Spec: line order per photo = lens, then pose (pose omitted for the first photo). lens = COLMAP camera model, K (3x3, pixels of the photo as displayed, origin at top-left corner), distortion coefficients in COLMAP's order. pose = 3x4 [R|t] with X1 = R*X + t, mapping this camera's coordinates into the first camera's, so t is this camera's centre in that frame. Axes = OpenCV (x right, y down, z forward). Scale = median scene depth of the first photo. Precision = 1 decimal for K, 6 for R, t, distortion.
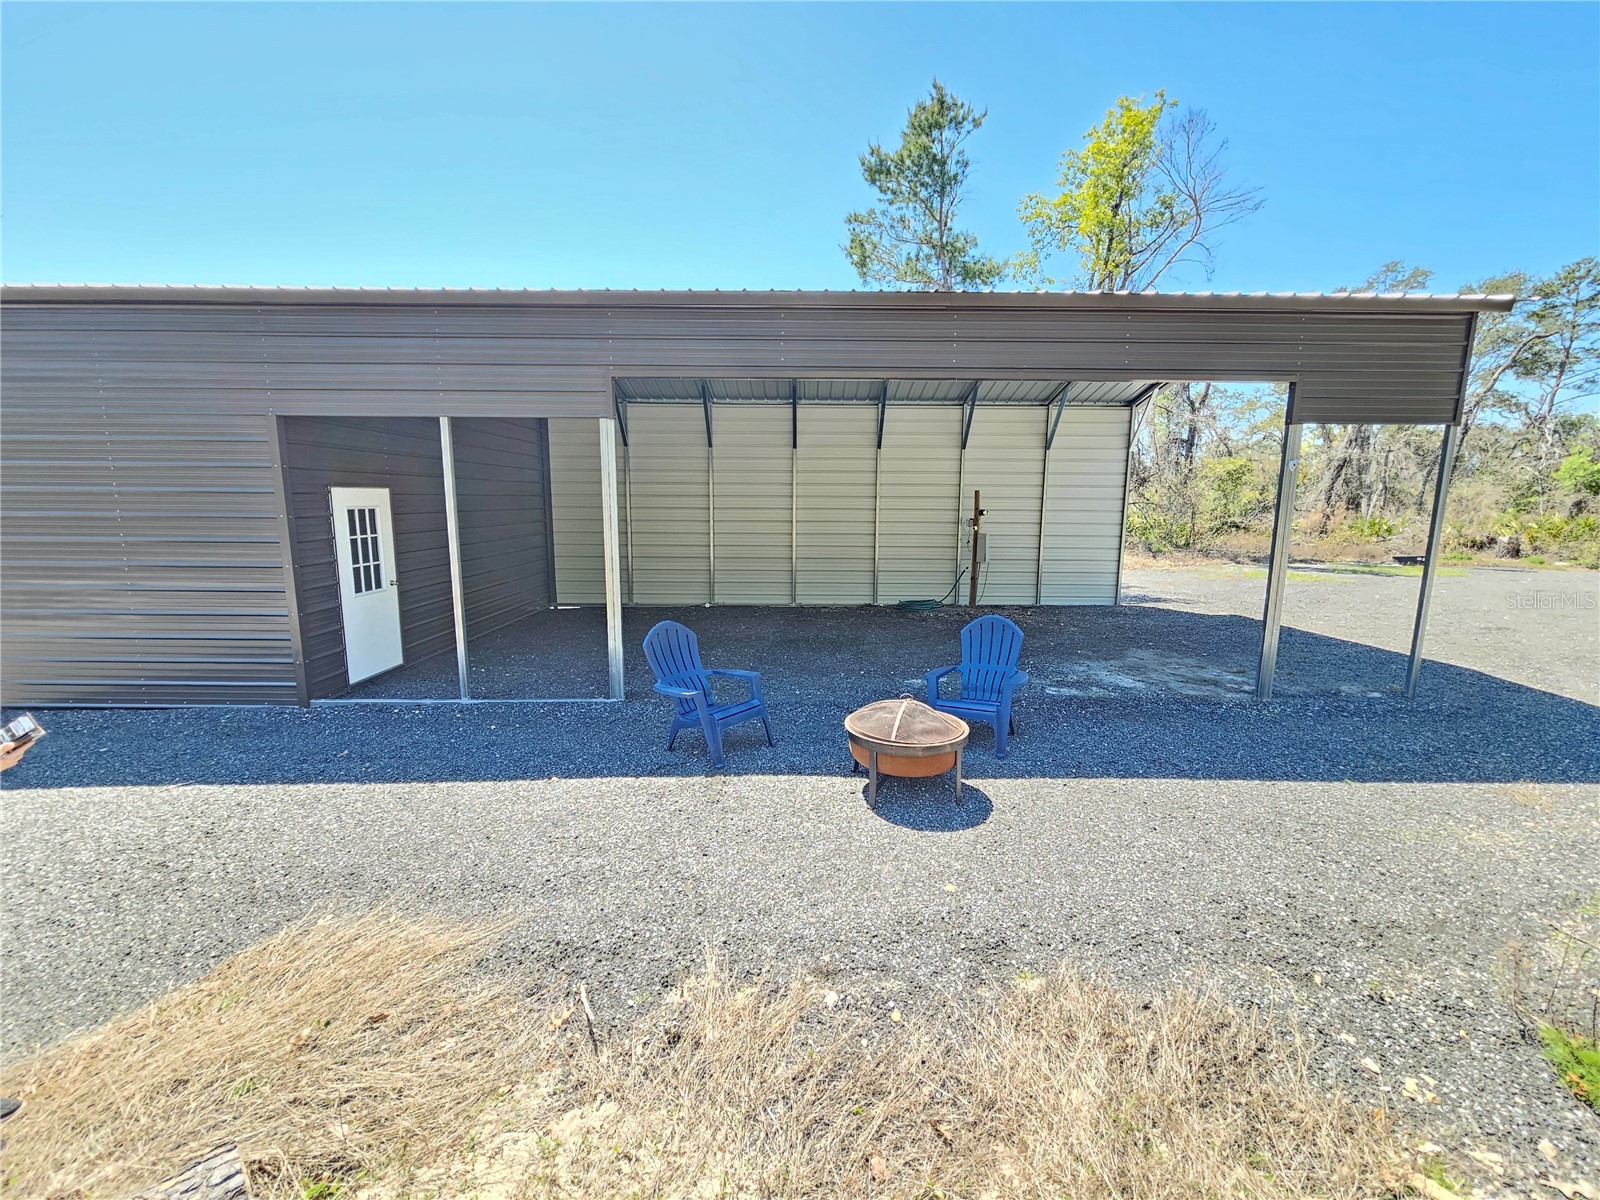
lens RADIAL K [[672.2, 0, 800.0], [0, 672.2, 600.0], [0, 0, 1]] dist [-0.001187, -0.000105]
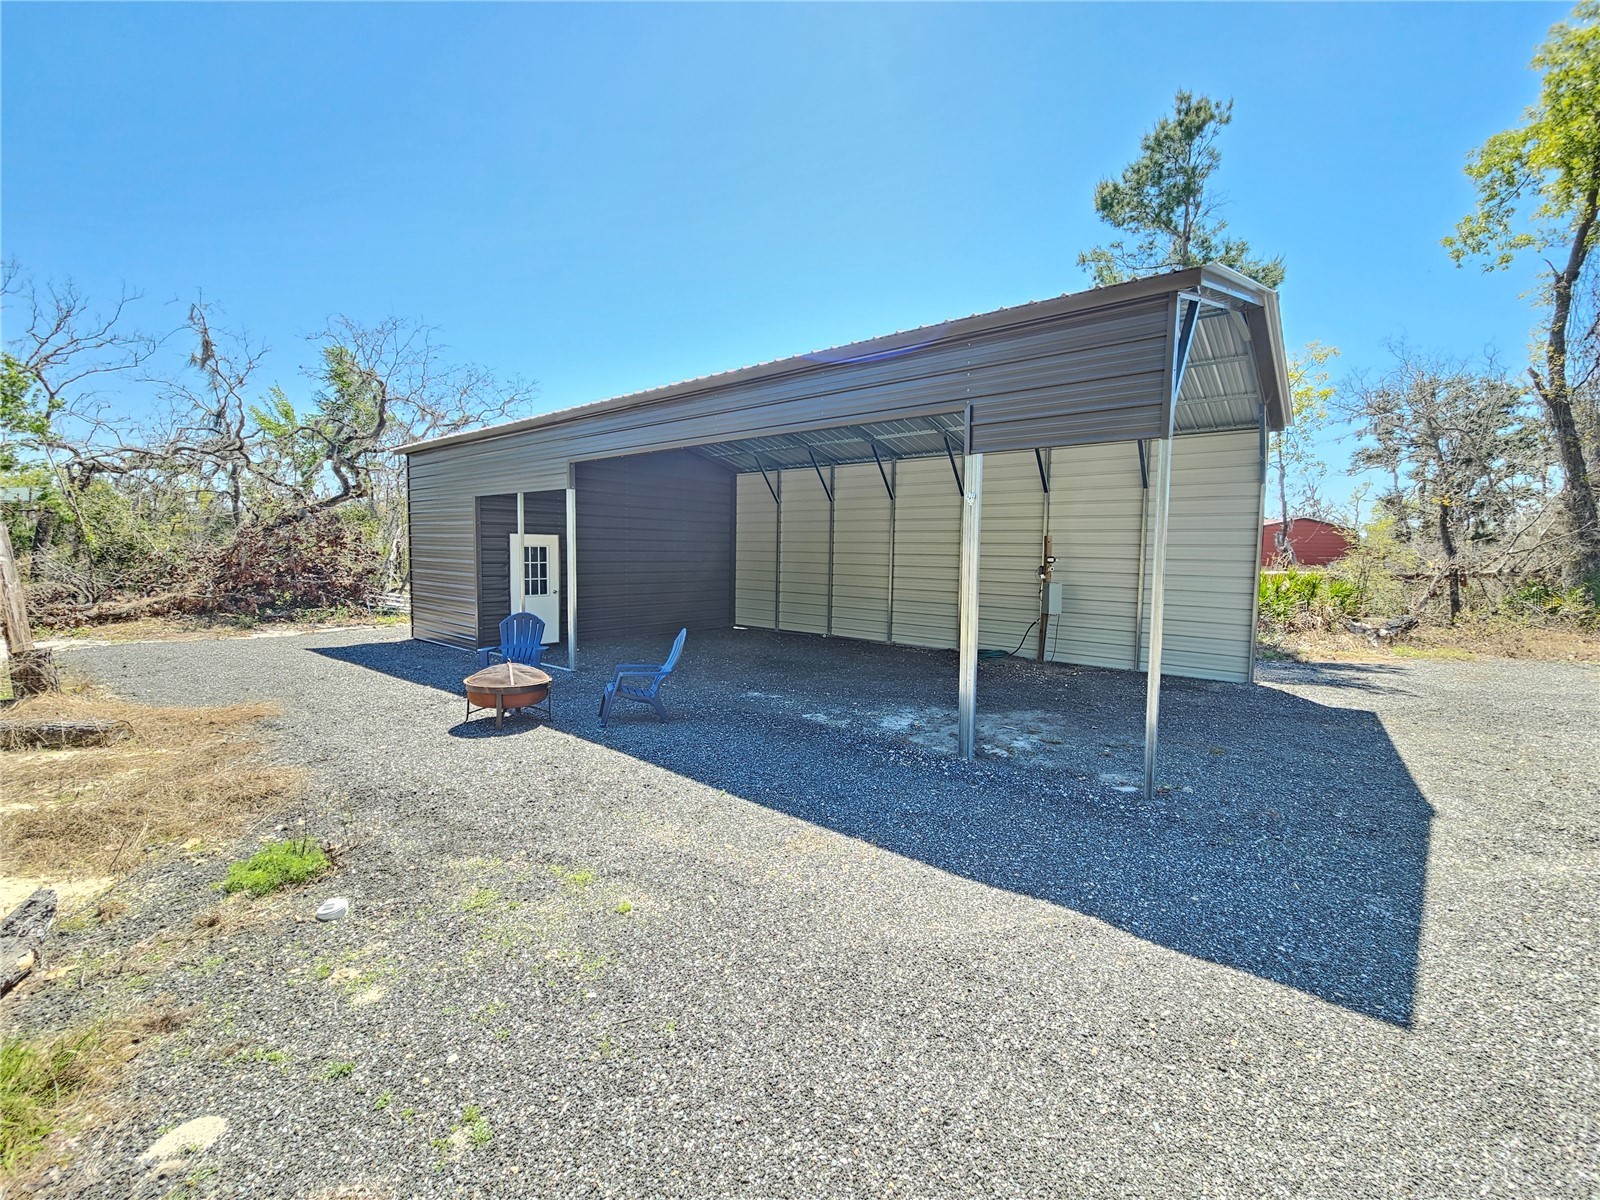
lens RADIAL K [[672.2, 0, 800.0], [0, 672.2, 600.0], [0, 0, 1]] dist [-0.001187, -0.000105]
pose [[0.756041, 0.053546, -0.652330, 0.955350], [-0.106901, 0.993367, -0.042356, 0.000189], [0.645735, 0.101757, 0.756751, 0.144397]]
